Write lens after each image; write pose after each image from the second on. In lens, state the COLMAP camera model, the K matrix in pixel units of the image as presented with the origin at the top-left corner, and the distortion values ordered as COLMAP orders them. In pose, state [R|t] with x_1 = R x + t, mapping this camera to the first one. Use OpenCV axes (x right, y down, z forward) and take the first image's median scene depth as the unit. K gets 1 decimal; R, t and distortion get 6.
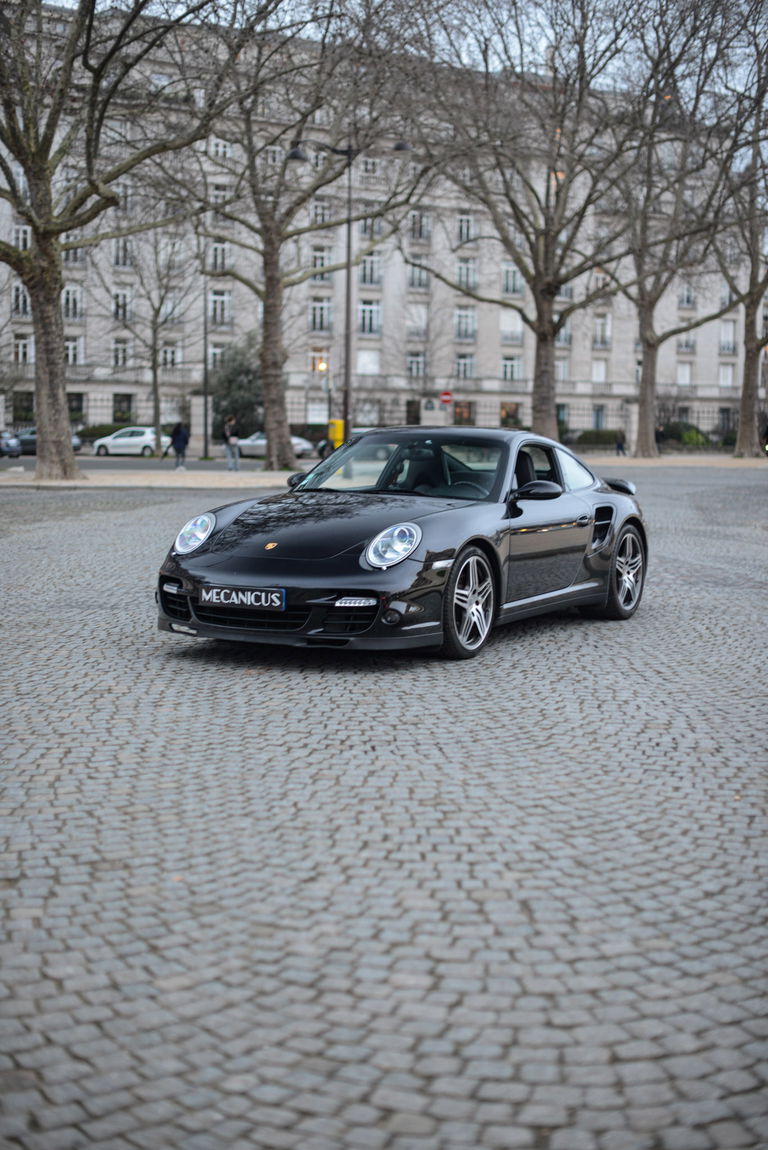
lens RADIAL K [[1654.3, 0, 398.5], [0, 1654.3, 652.3], [0, 0, 1]] dist [-0.109589, 0.000000]
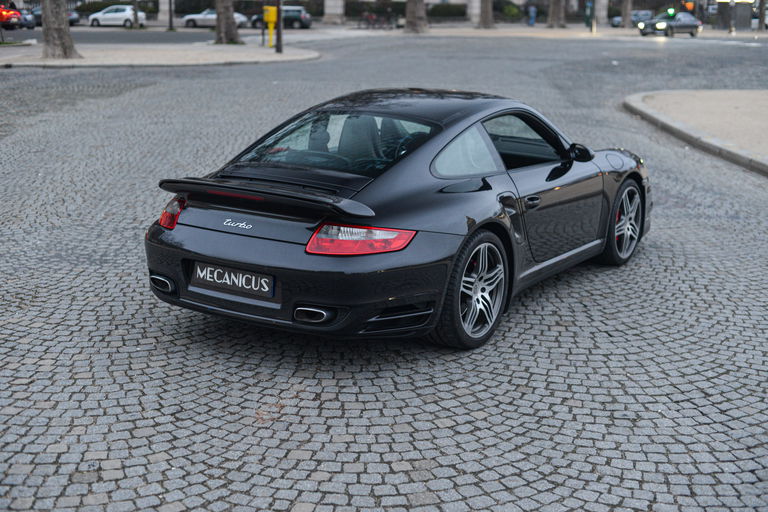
lens RADIAL K [[1104.8, 0, 386.5], [0, 1104.8, 265.6], [0, 0, 1]] dist [-0.109589, 0.000000]
pose [[0.997021, -0.012394, 0.076124, -0.009555], [0.004278, 0.994371, 0.105865, -0.018122], [-0.077008, -0.105224, 0.991462, 0.060508]]
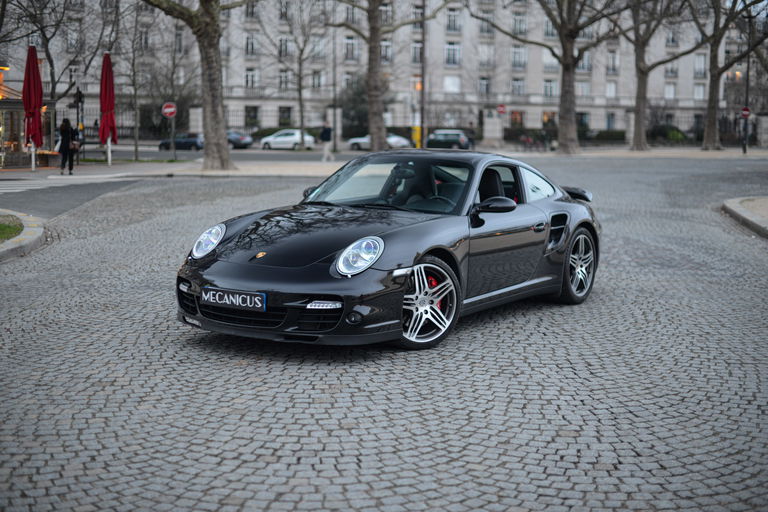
lens RADIAL K [[1104.8, 0, 383.4], [0, 1104.8, 284.2], [0, 0, 1]] dist [-0.109589, 0.000000]
pose [[0.996291, 0.007629, -0.085708, 0.011457], [-0.007073, 0.999952, 0.006779, -0.007216], [0.085756, -0.006147, 0.996297, 0.030028]]
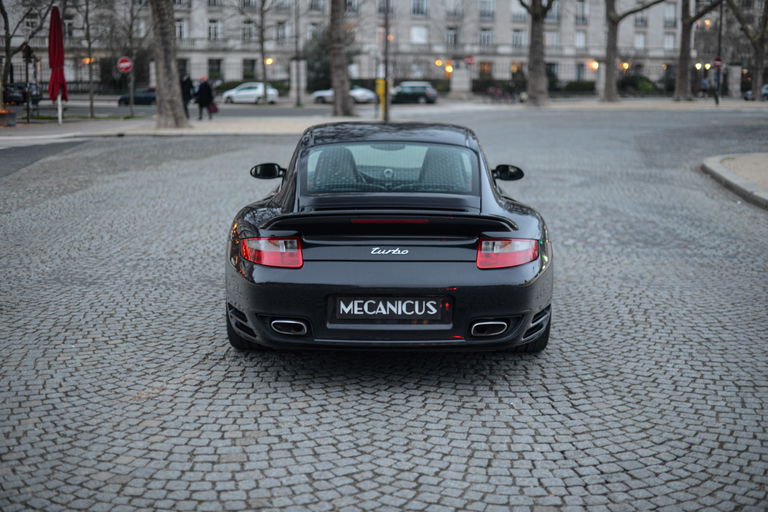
lens RADIAL K [[1104.8, 0, 380.6], [0, 1104.8, 271.1], [0, 0, 1]] dist [-0.109589, 0.000000]
pose [[0.998131, -0.000213, -0.061110, 0.012763], [0.002602, 0.999235, 0.039027, -0.012101], [0.061055, -0.039113, 0.997368, 0.052331]]
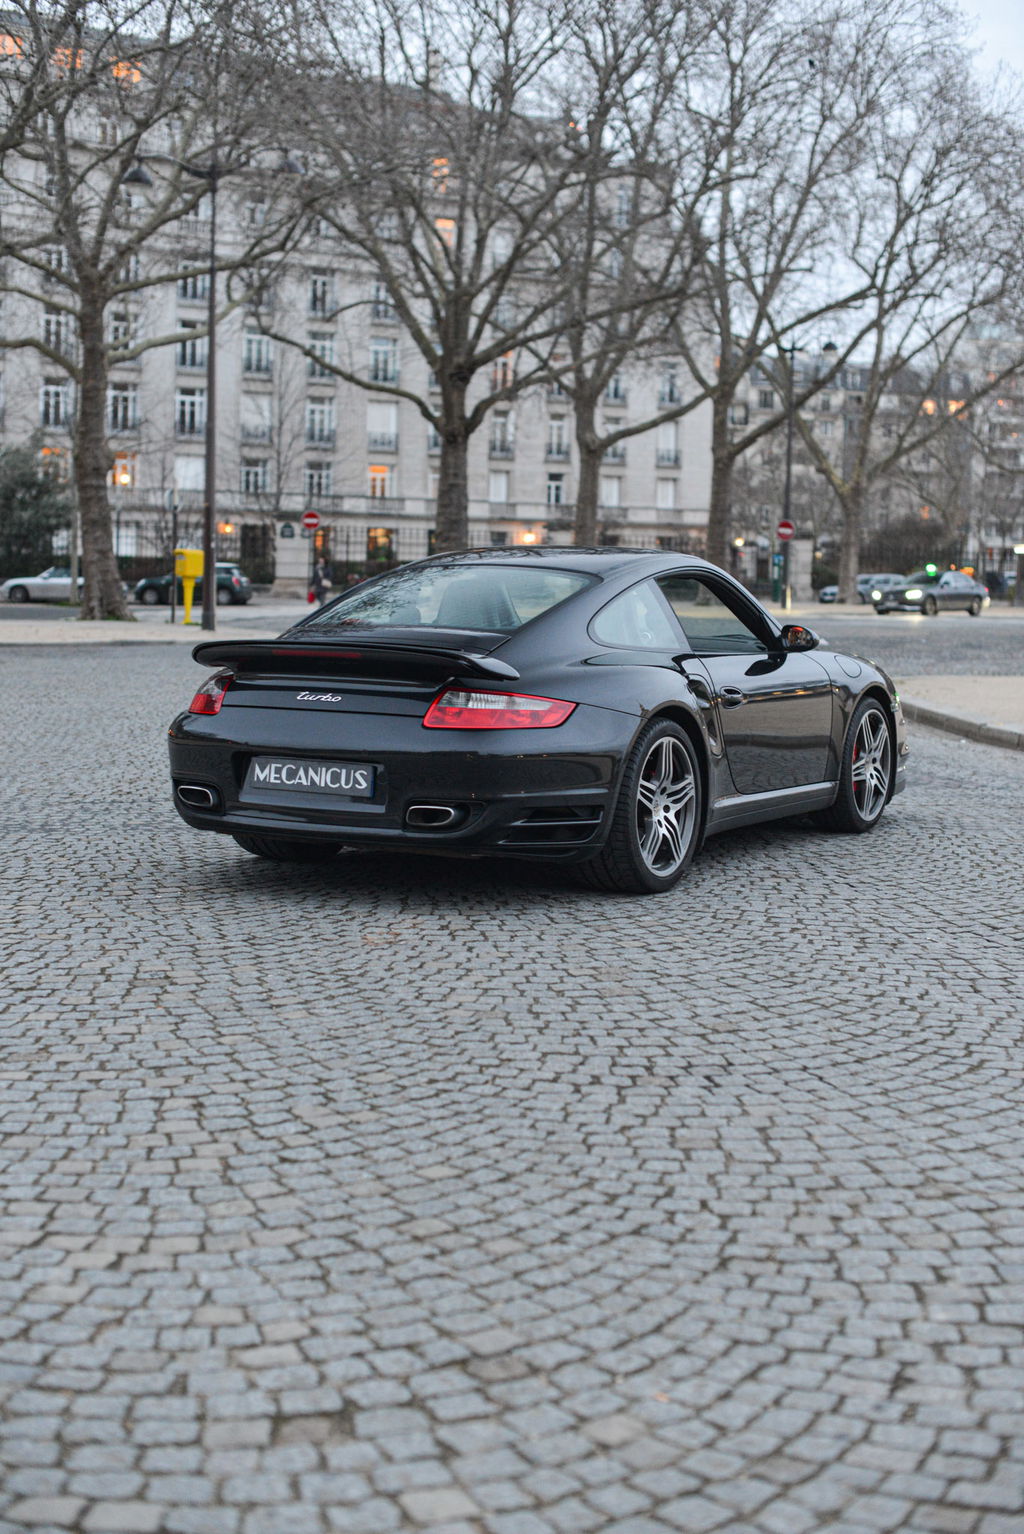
lens RADIAL K [[2206.7, 0, 540.0], [0, 2206.7, 831.1], [0, 0, 1]] dist [-0.109589, 0.000000]
pose [[0.988712, -0.011037, 0.149425, -0.021267], [0.013215, 0.999820, -0.013591, -0.002353], [-0.149248, 0.015412, 0.988680, 0.025440]]
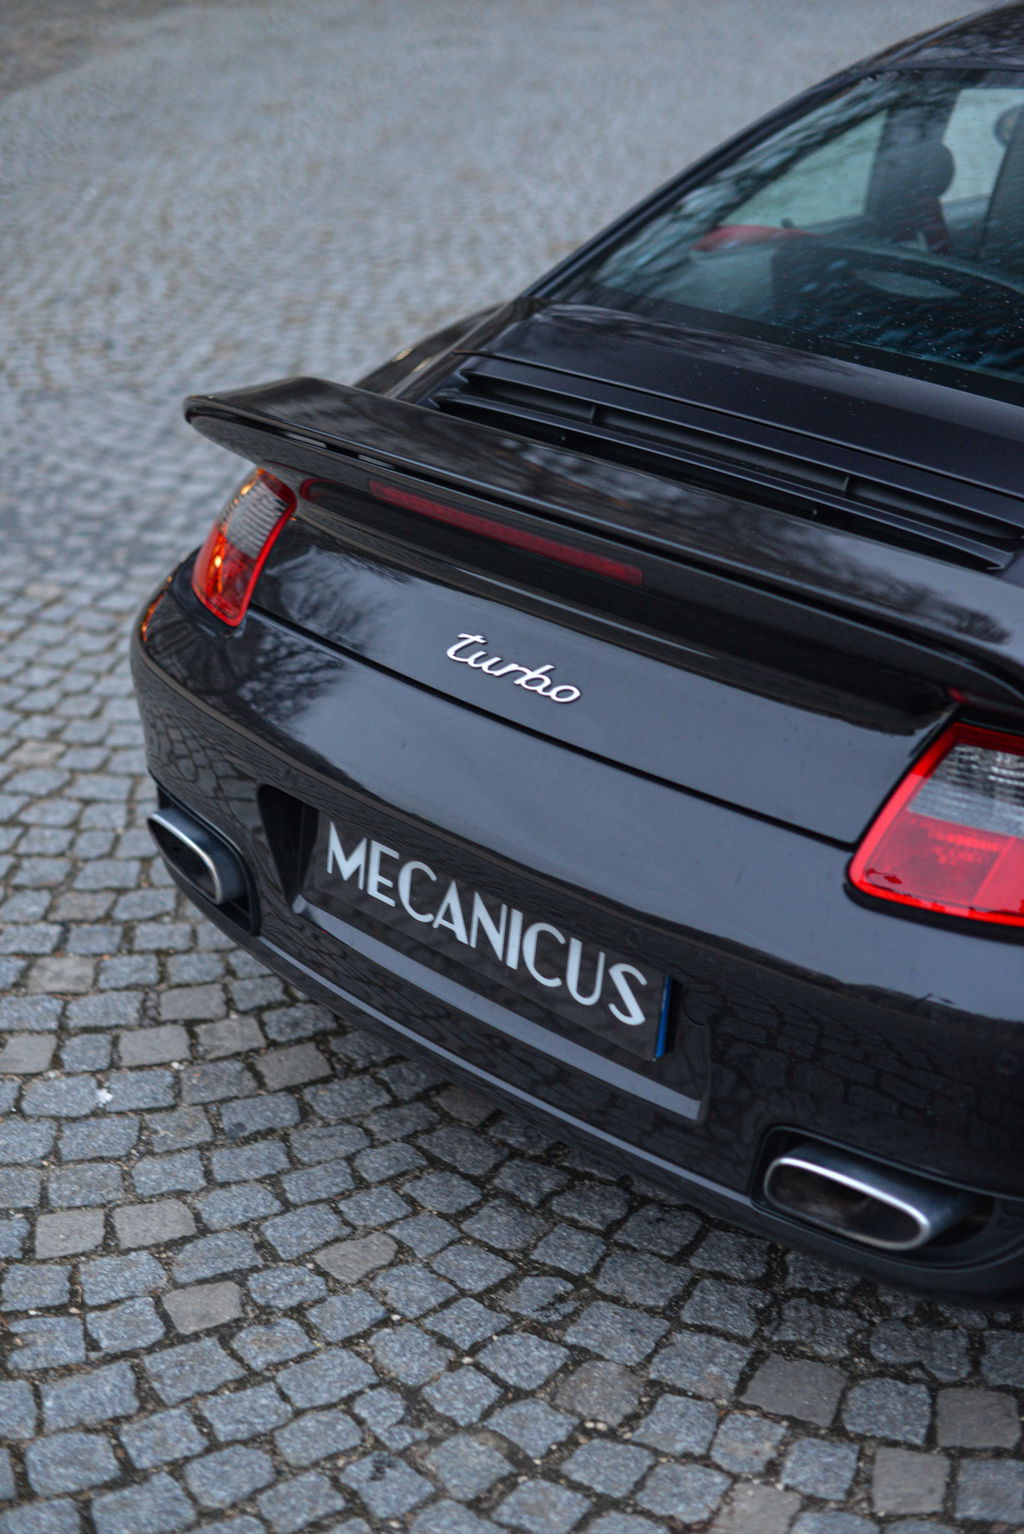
lens RADIAL K [[2206.7, 0, 531.8], [0, 2206.7, 814.5], [0, 0, 1]] dist [-0.109589, 0.000000]
pose [[0.992745, 0.052989, -0.107930, -0.010440], [-0.015740, 0.947199, 0.320260, -0.021332], [0.119201, -0.316237, 0.941161, 0.117148]]
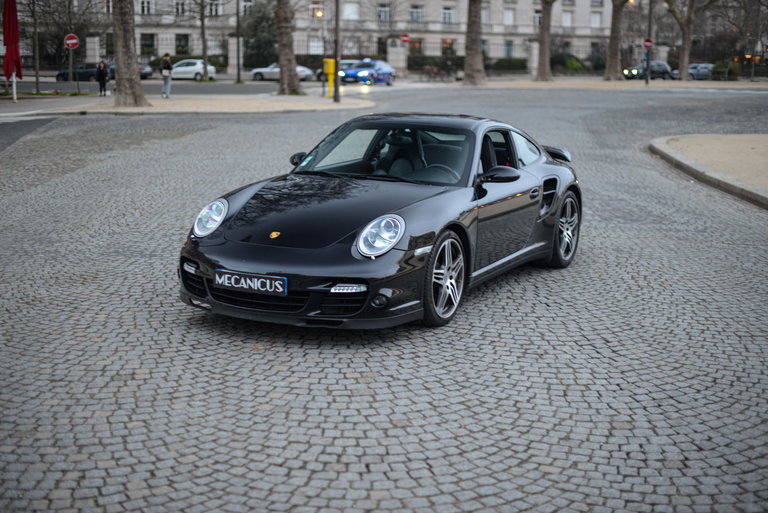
lens RADIAL K [[1104.8, 0, 387.1], [0, 1104.8, 270.7], [0, 0, 1]] dist [-0.109589, 0.000000]
pose [[0.999896, -0.002865, 0.014124, -0.001377], [0.001992, 0.998110, 0.061422, -0.012571], [-0.014273, -0.061388, 0.998012, 0.032482]]
